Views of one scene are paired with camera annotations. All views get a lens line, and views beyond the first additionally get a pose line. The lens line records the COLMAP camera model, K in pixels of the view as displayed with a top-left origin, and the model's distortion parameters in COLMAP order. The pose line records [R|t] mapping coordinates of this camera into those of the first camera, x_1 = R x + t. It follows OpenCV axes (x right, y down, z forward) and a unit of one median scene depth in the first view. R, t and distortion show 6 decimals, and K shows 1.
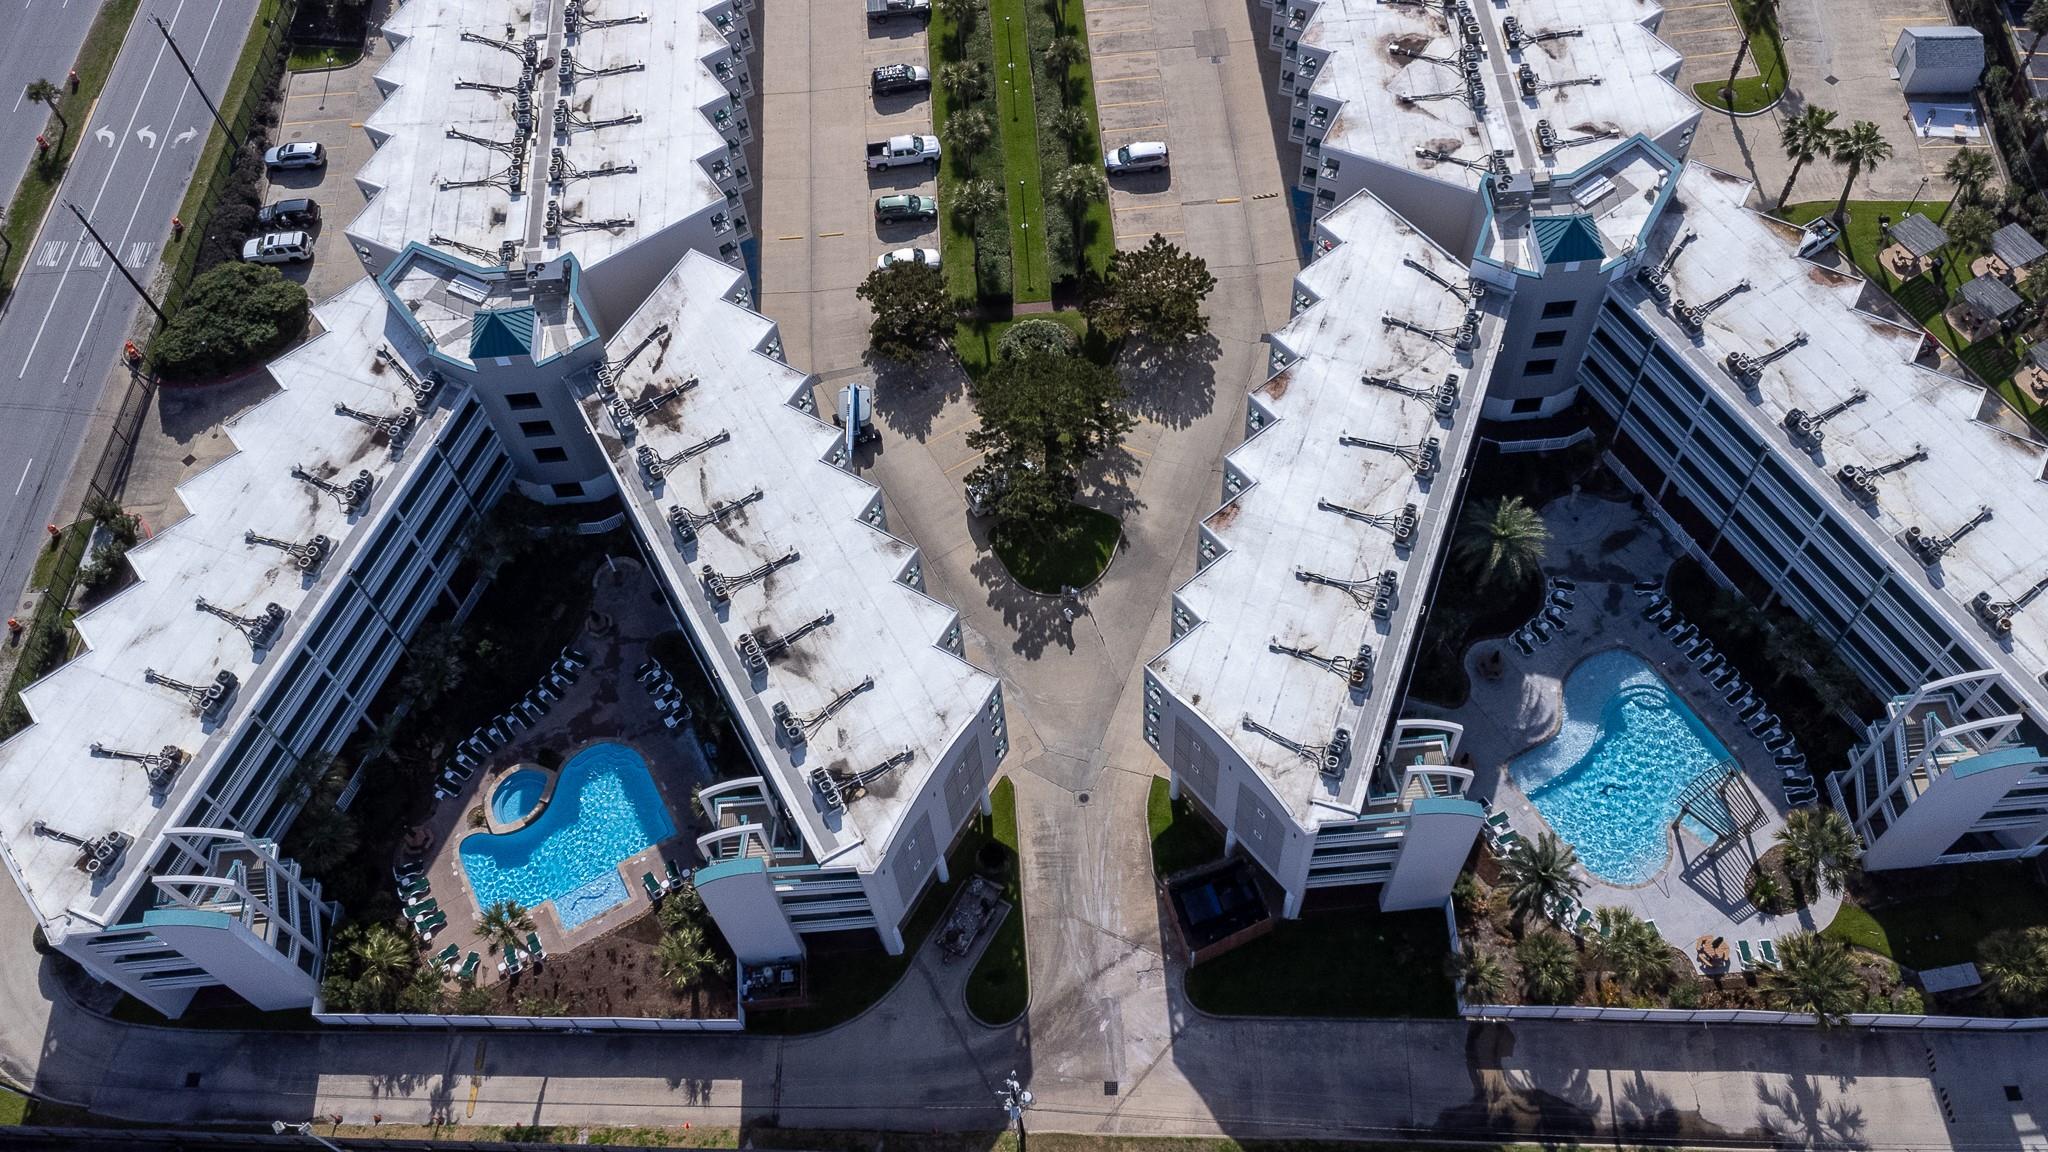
lens RADIAL K [[1699.1, 0, 1024.0], [0, 1699.1, 576.0], [0, 0, 1]] dist [0.014434, 0.005799]
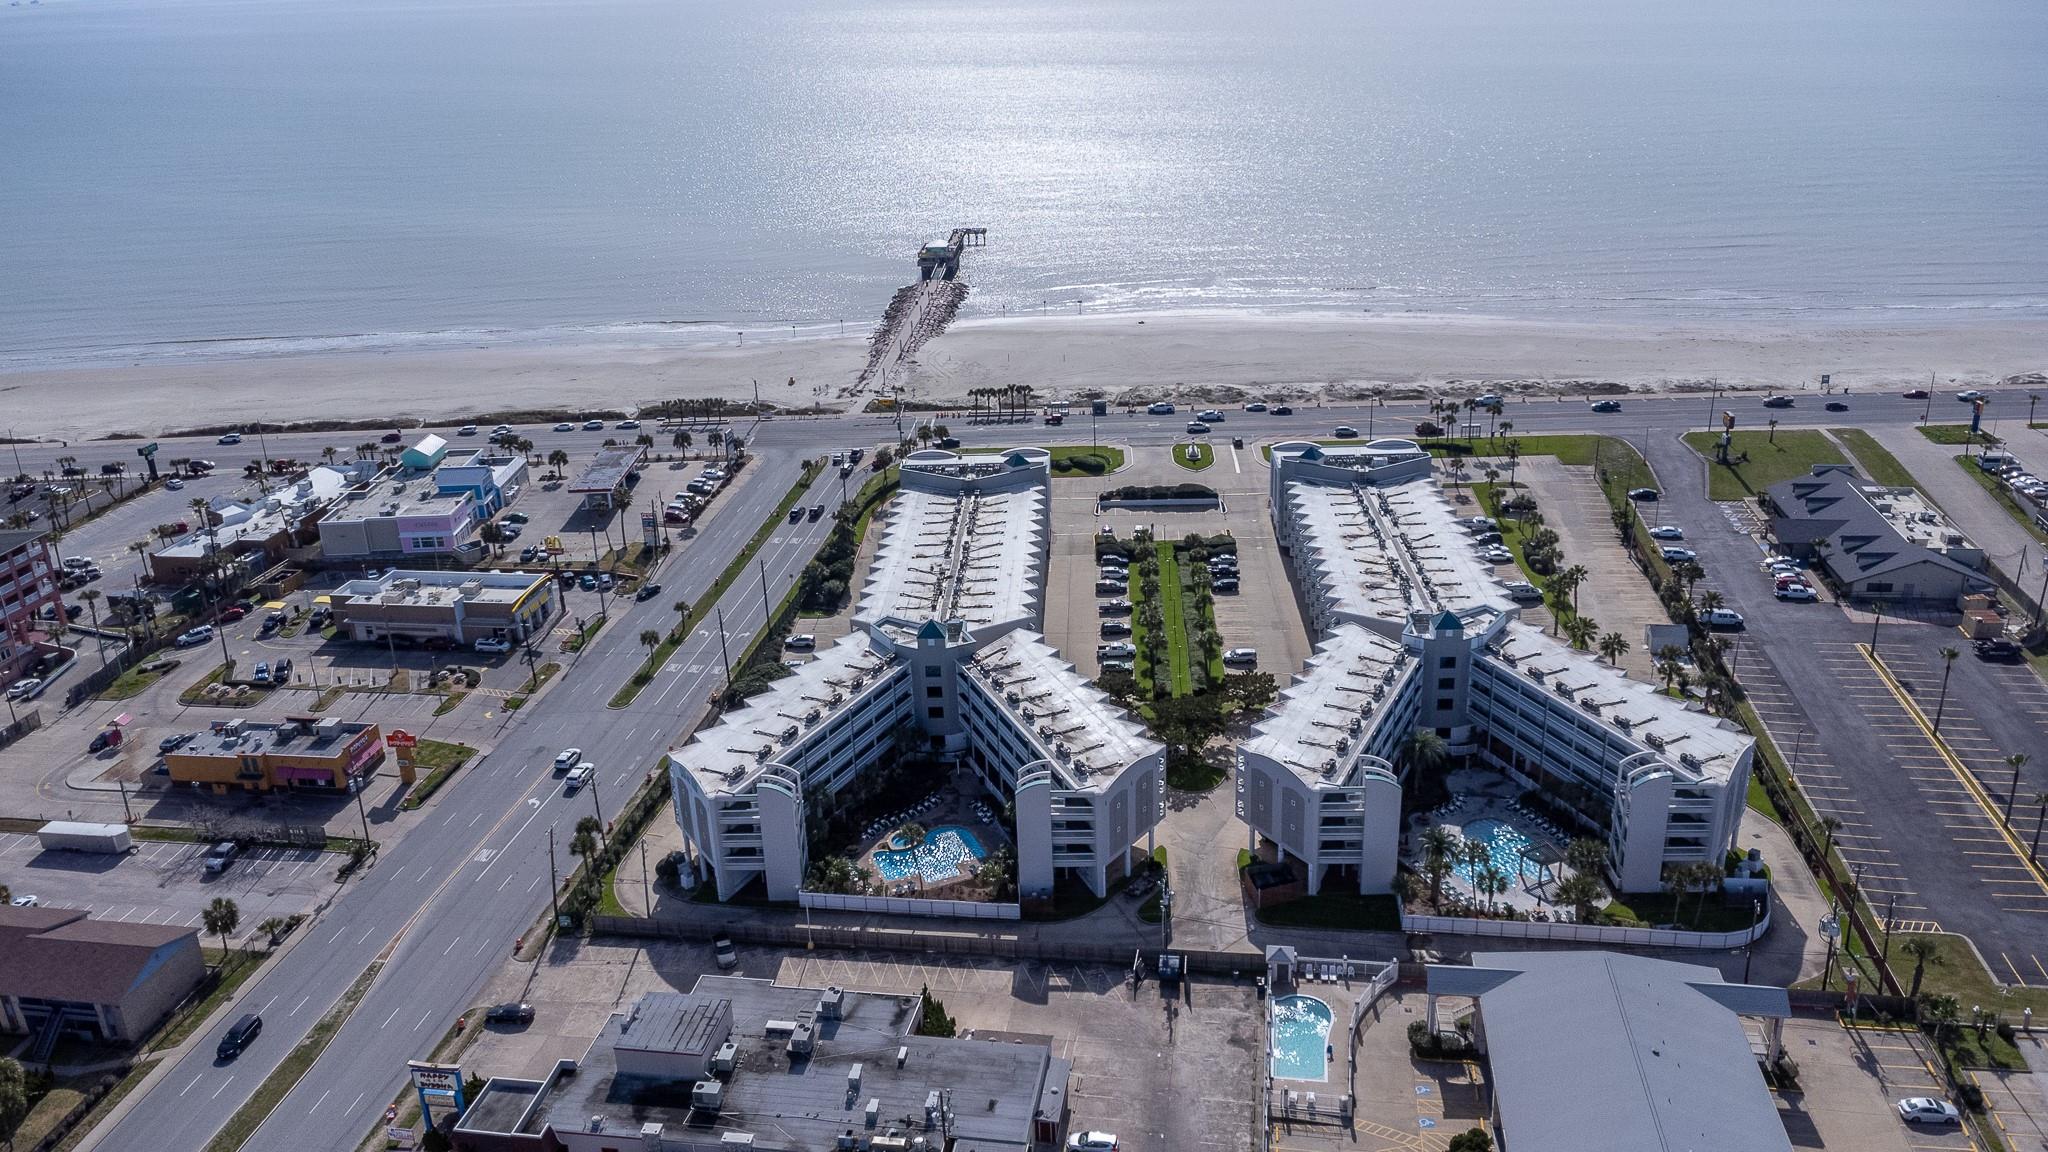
lens RADIAL K [[1490.5, 0, 1024.0], [0, 1490.5, 576.0], [0, 0, 1]] dist [0.028821, -0.047223]
pose [[0.993467, 0.055918, -0.099485, -0.014557], [-0.103494, 0.808812, -0.578889, 0.851166], [0.048094, 0.585403, 0.809314, -0.525349]]
